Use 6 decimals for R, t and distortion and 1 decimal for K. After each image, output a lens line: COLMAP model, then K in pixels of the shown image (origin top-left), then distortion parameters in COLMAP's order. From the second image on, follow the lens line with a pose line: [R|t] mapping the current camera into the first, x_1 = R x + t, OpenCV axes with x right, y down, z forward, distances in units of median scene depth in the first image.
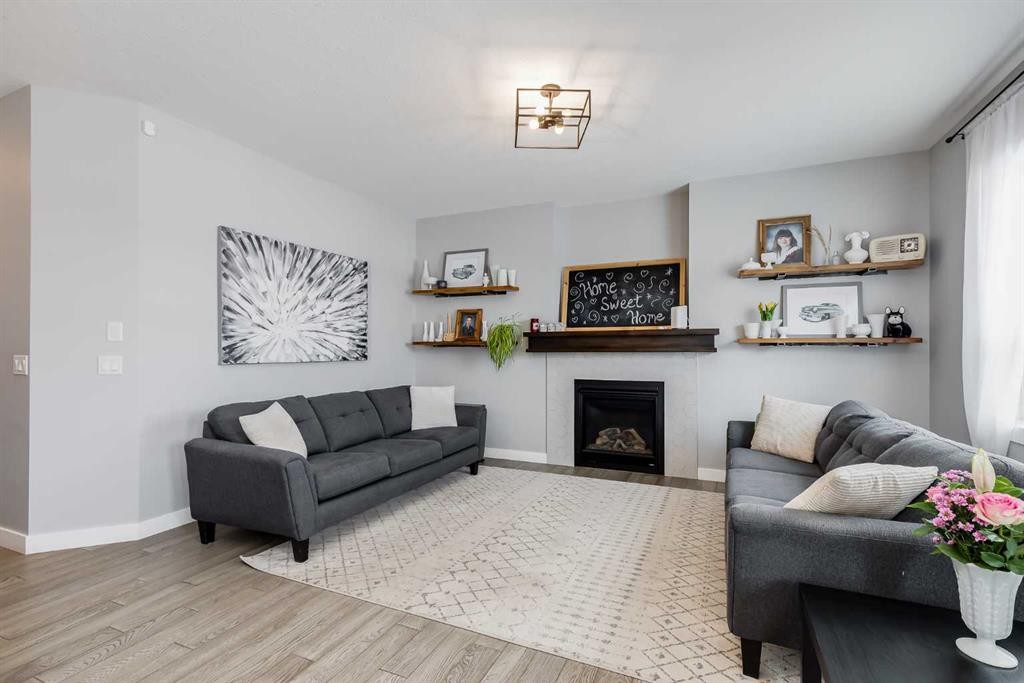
lens RADIAL K [[466.1, 0, 520.6], [0, 466.1, 348.0], [0, 0, 1]] dist [0.006840, 0.000554]
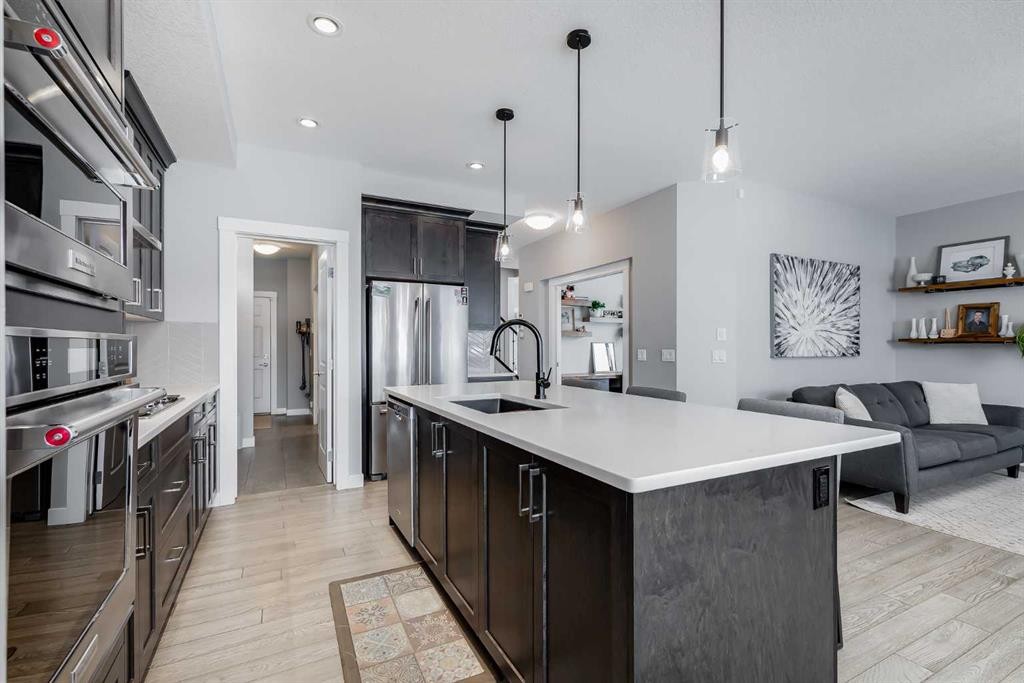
lens RADIAL K [[466.1, 0, 520.6], [0, 466.1, 348.0], [0, 0, 1]] dist [0.006840, 0.000554]
pose [[0.782370, 0.001187, -0.622813, -0.300602], [0.002558, 0.999984, 0.005120, -0.000434], [0.622809, -0.005599, 0.782354, -0.391842]]
